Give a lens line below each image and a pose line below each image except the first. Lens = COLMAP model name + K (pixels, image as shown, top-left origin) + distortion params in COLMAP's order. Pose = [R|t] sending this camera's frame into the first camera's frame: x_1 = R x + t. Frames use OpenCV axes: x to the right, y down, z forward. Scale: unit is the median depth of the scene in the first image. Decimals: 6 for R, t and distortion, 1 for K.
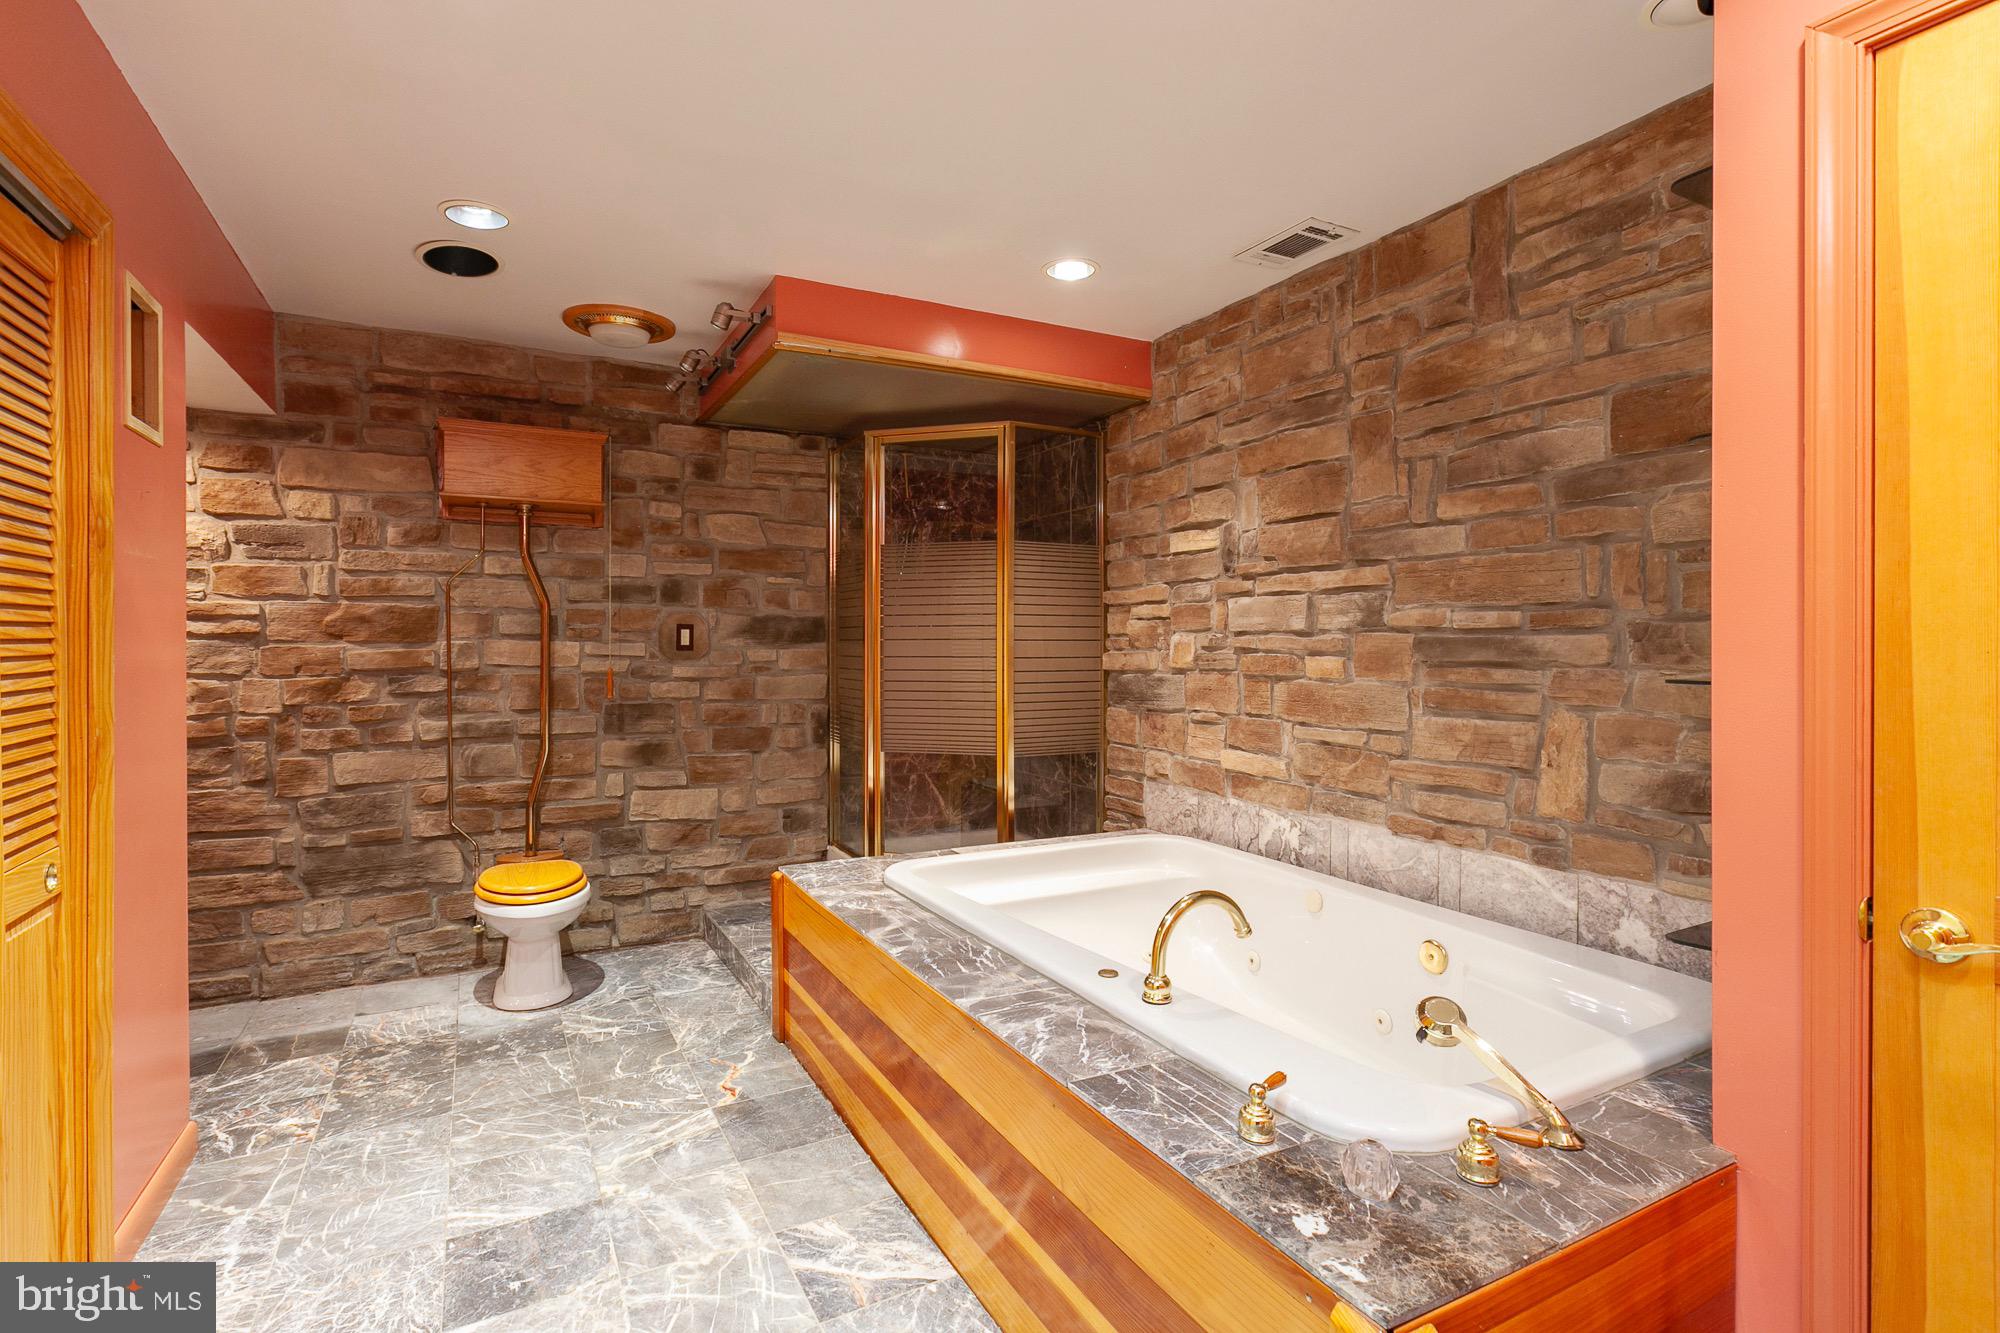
lens RADIAL K [[941.4, 0, 966.9], [0, 941.4, 655.1], [0, 0, 1]] dist [0.001352, -0.000981]
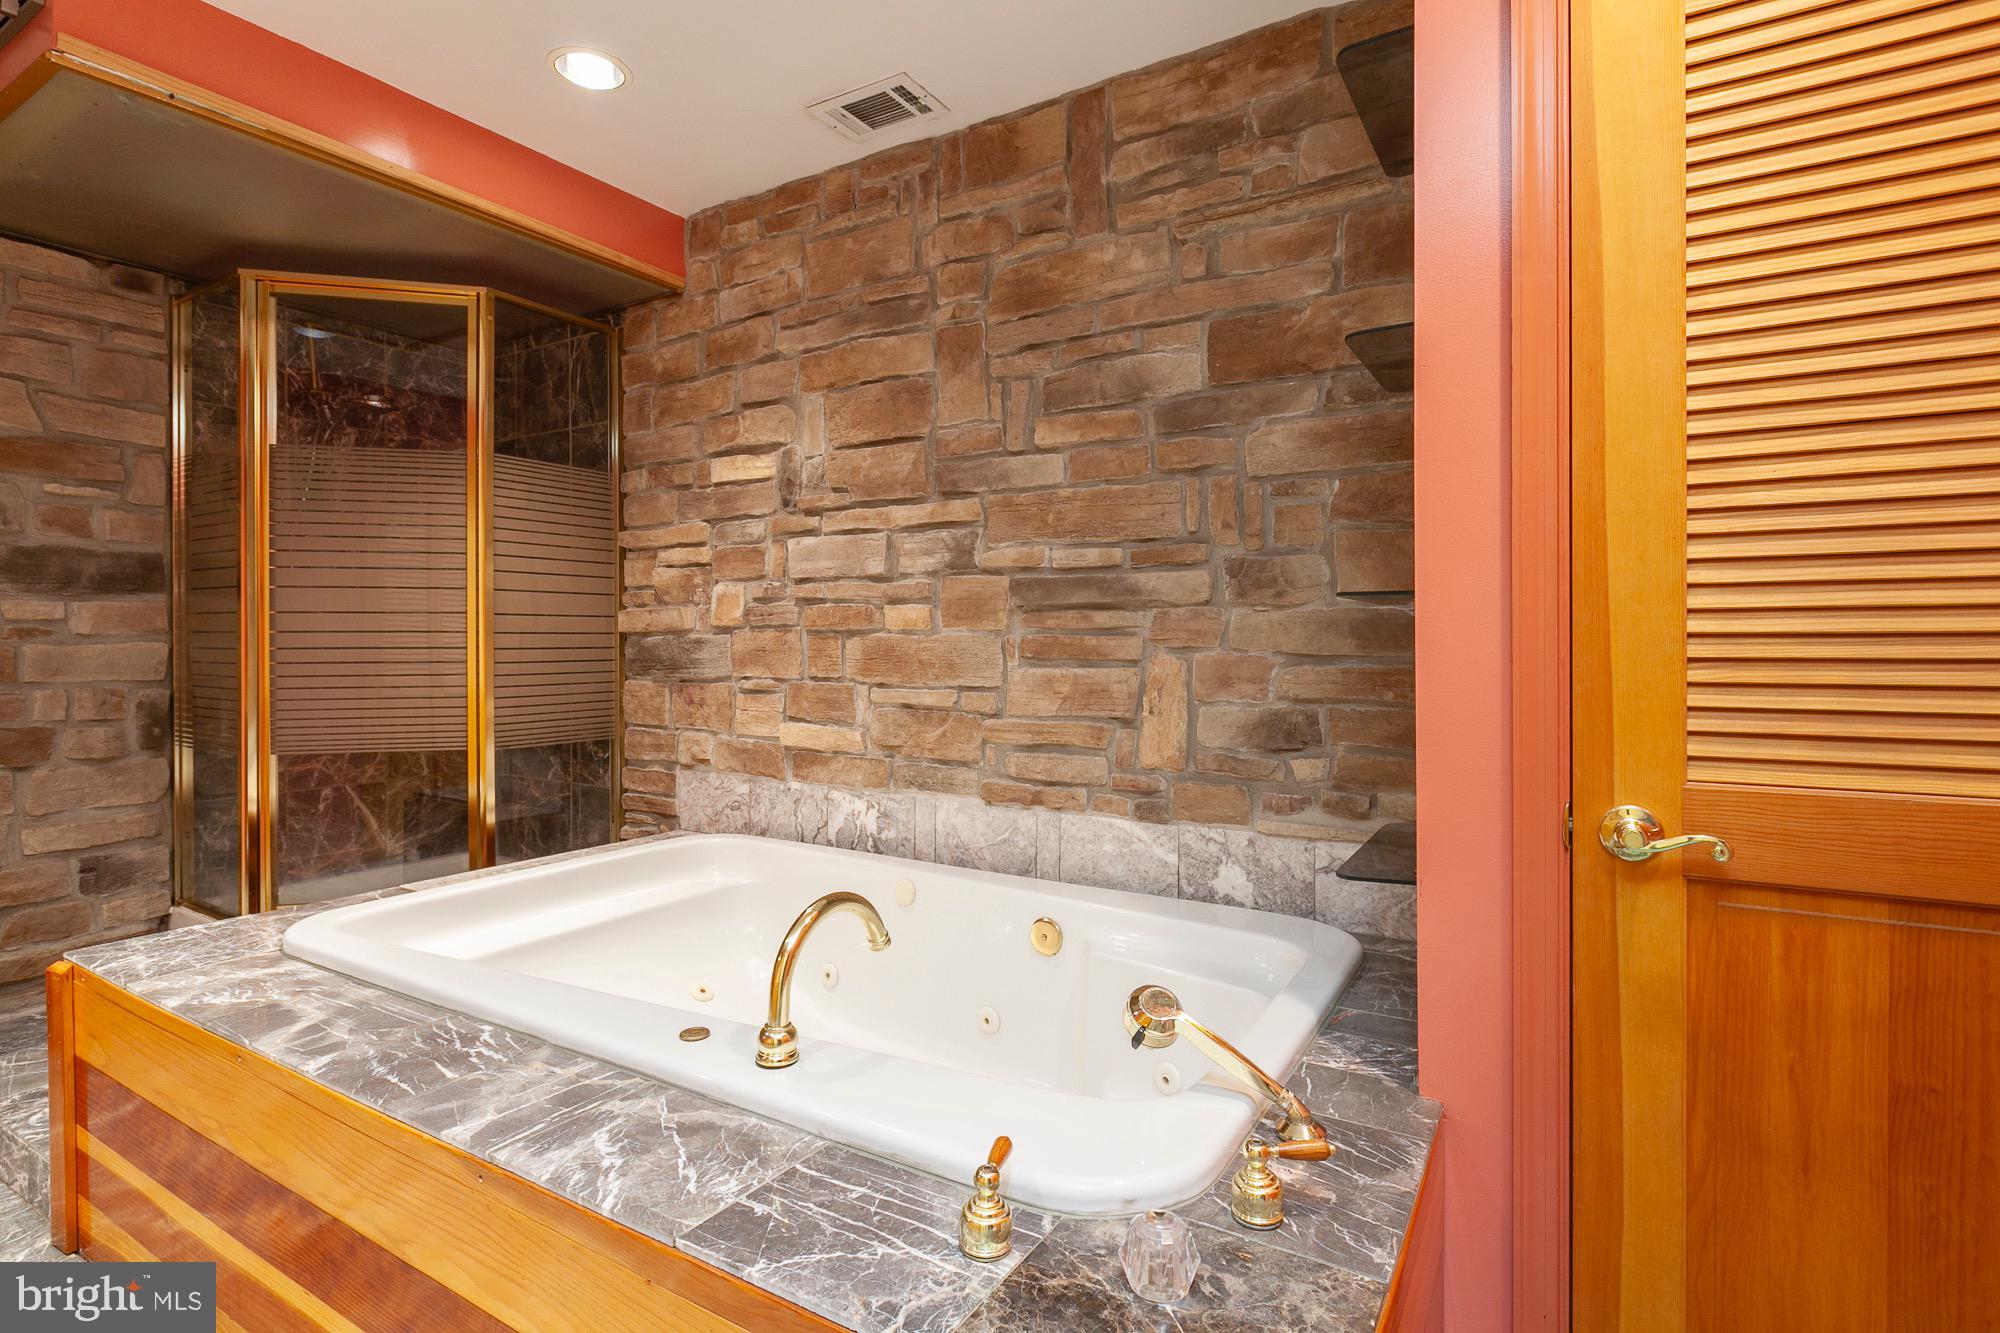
lens RADIAL K [[995.8, 0, 980.4], [0, 995.8, 644.2], [0, 0, 1]] dist [-0.005088, 0.000692]
pose [[0.859359, -0.003681, 0.511360, -0.029045], [0.006978, 0.999965, -0.004530, 0.046981], [-0.511326, 0.007461, 0.859355, 0.210270]]
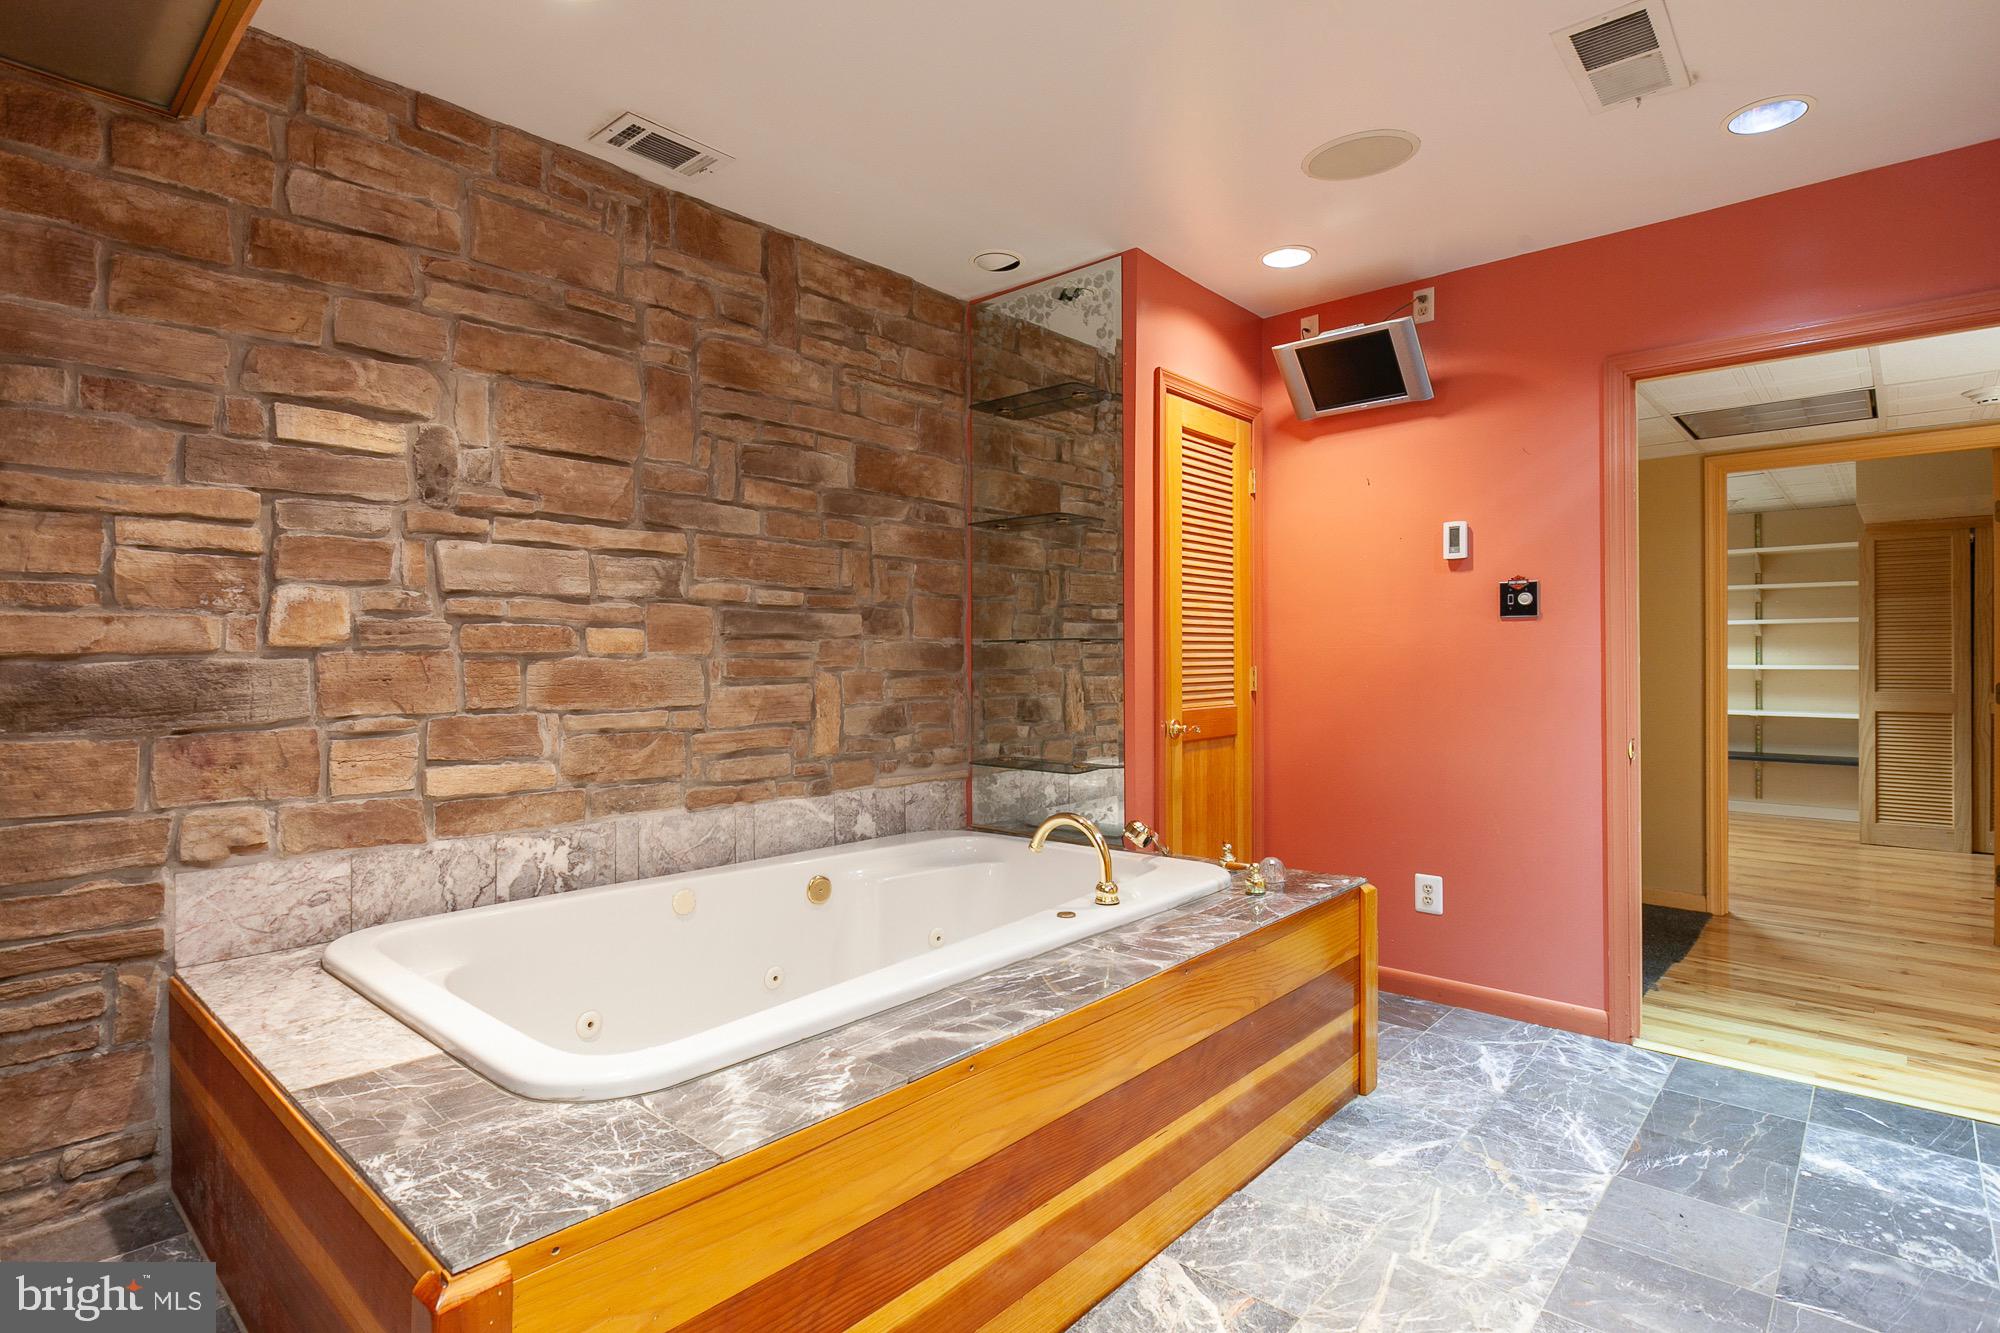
lens RADIAL K [[995.8, 0, 1039.2], [0, 995.8, 658.2], [0, 0, 1]] dist [-0.005088, 0.000692]
pose [[-0.378012, 0.000383, 0.925800, -0.665152], [0.014316, 0.999883, 0.005431, 0.032616], [-0.925690, 0.015307, -0.377974, 1.098829]]
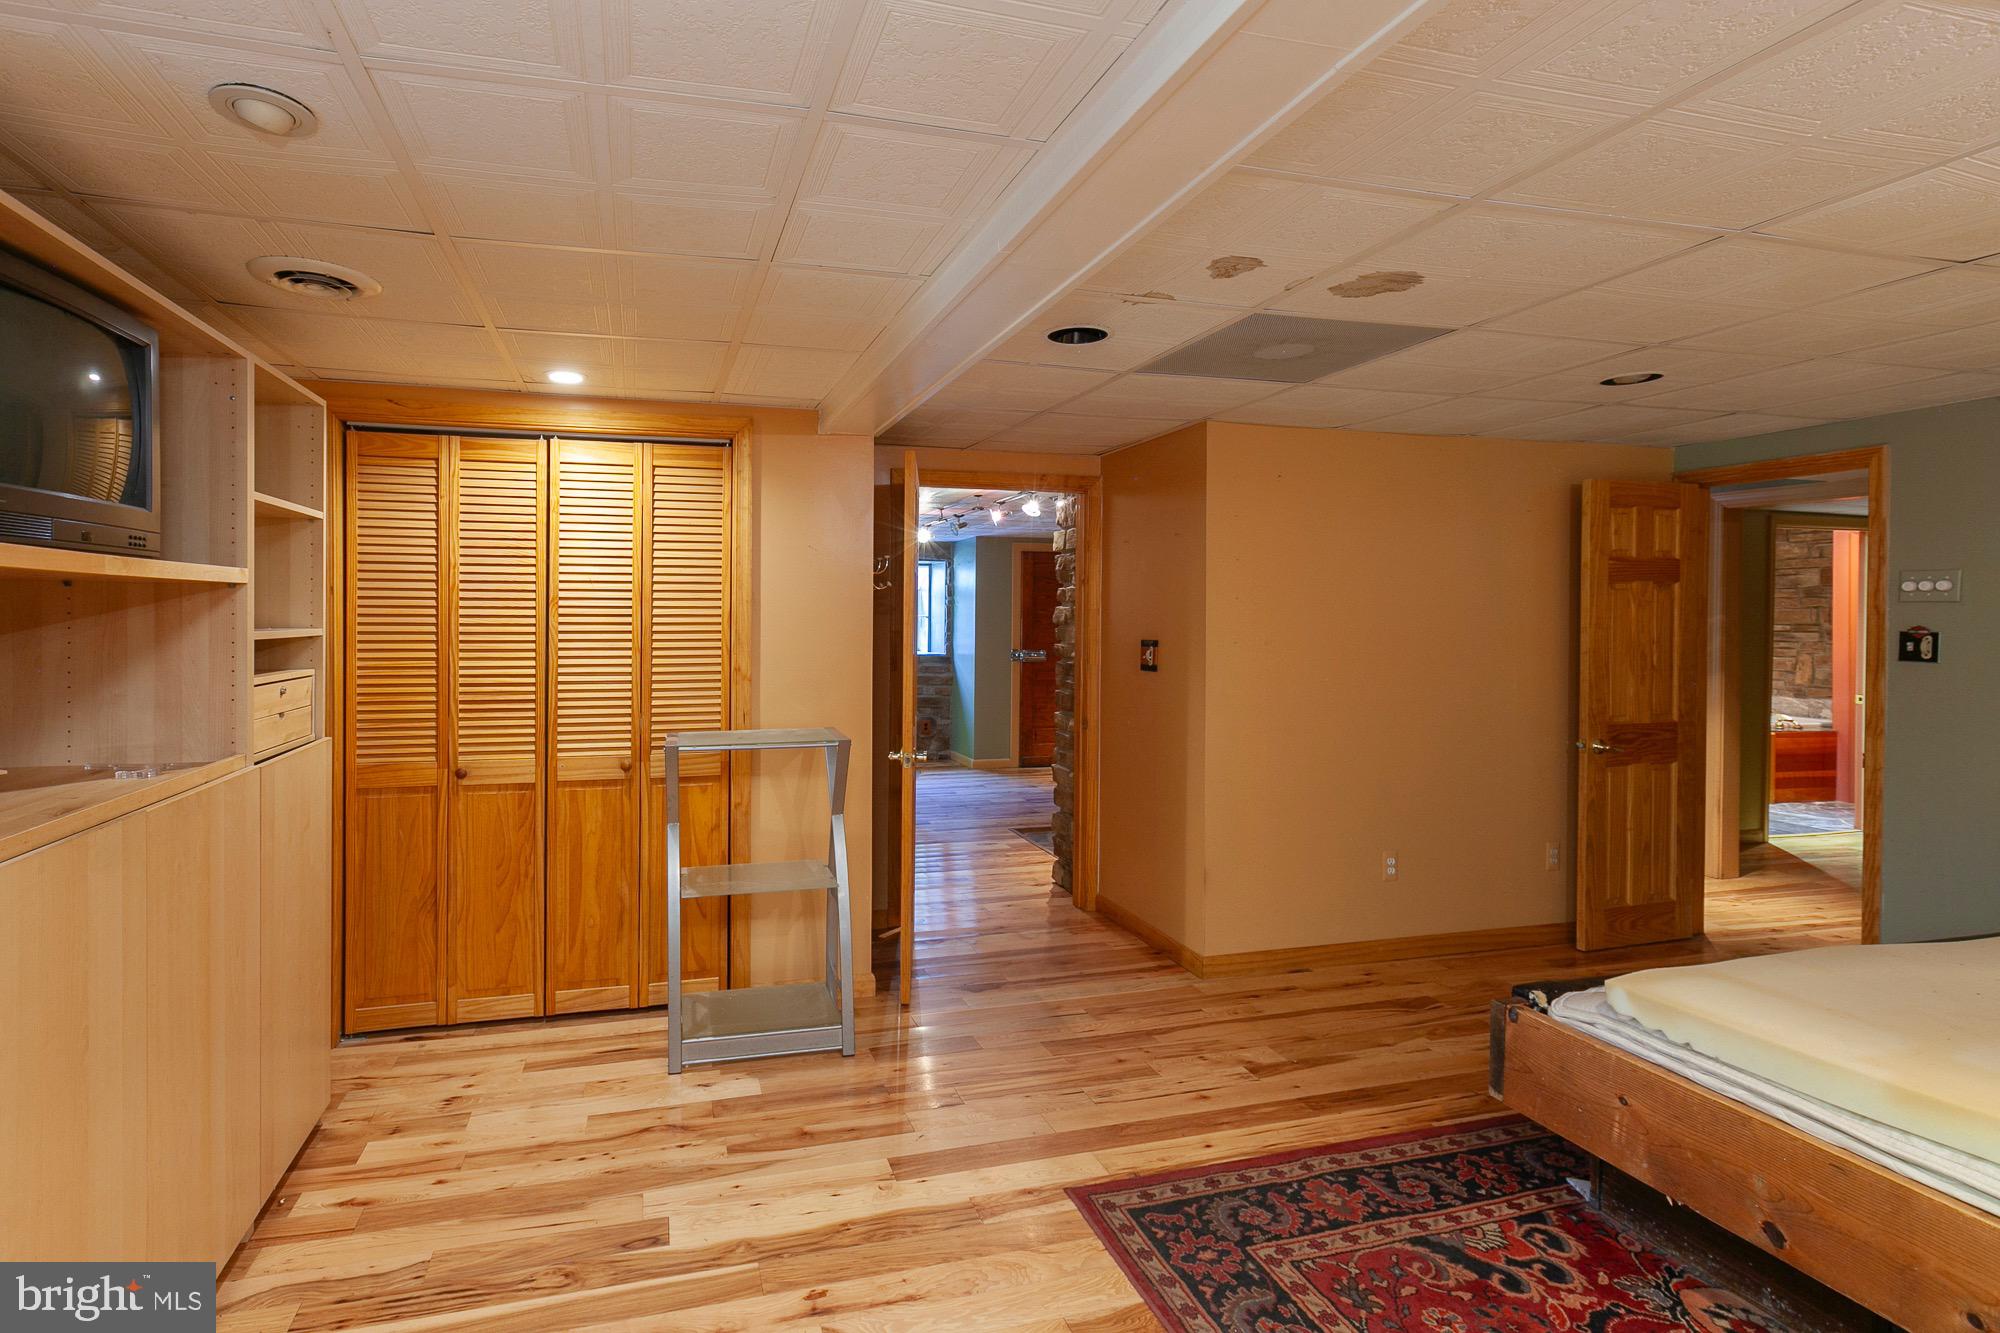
lens RADIAL K [[941.4, 0, 894.7], [0, 941.4, 625.1], [0, 0, 1]] dist [0.001352, -0.000981]
pose [[0.974154, 0.009036, -0.225704, -1.695660], [-0.011163, 0.999904, -0.008148, 0.015101], [0.225608, 0.010457, 0.974162, -2.875184]]
